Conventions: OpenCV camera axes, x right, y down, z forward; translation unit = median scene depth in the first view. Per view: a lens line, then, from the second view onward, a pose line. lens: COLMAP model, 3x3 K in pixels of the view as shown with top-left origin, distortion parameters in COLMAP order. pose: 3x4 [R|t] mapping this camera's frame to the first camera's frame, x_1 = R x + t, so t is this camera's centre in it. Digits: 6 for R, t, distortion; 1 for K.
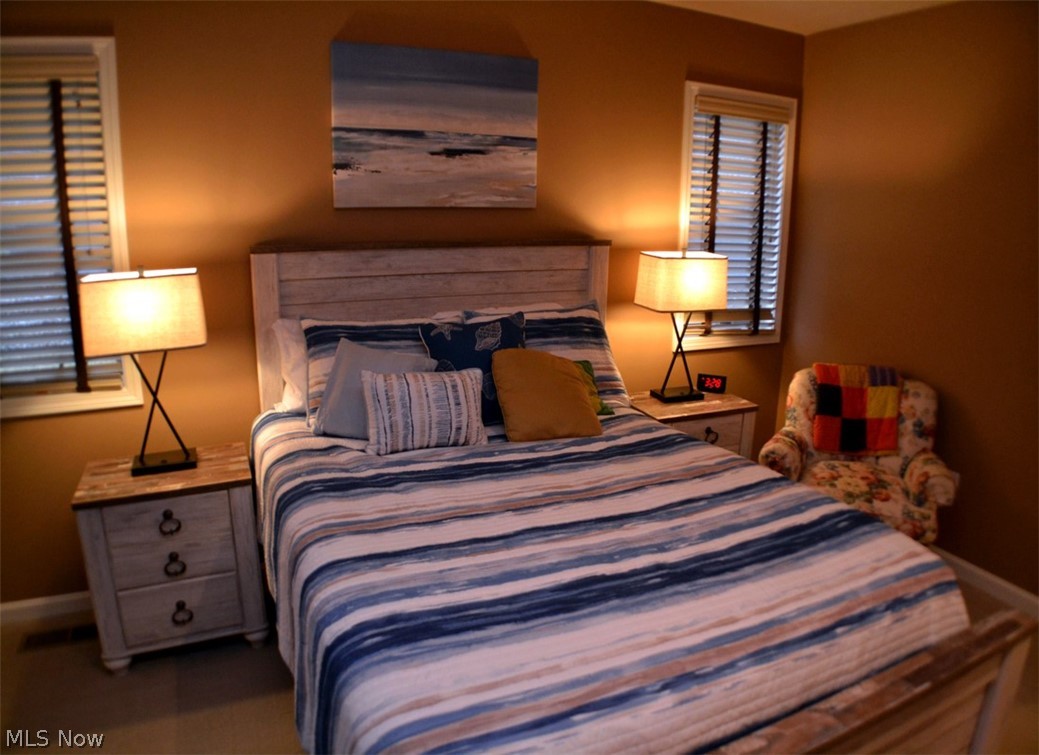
lens RADIAL K [[662.8, 0, 506.7], [0, 662.8, 373.1], [0, 0, 1]] dist [-0.168270, 0.043310]
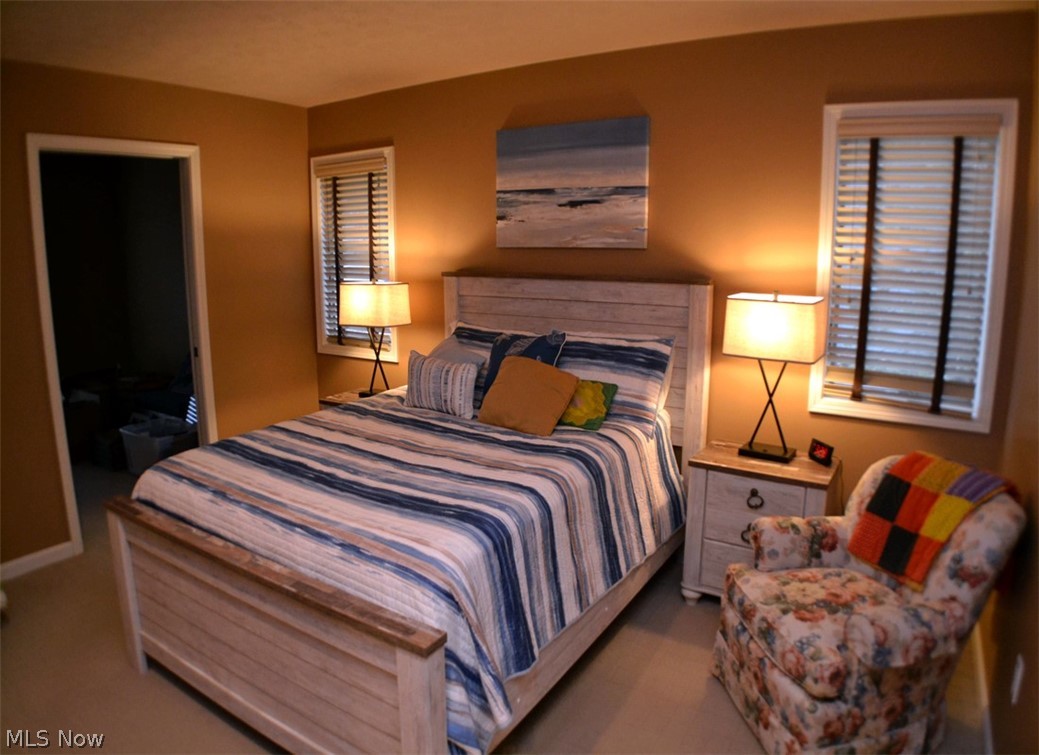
lens RADIAL K [[665.1, 0, 519.5], [0, 665.1, 377.5], [0, 0, 1]] dist [-0.168093, 0.046519]
pose [[0.570529, 0.147851, -0.807860, 0.932388], [-0.198695, 0.979289, 0.038903, -0.041842], [0.796880, 0.138322, 0.588090, 0.224753]]
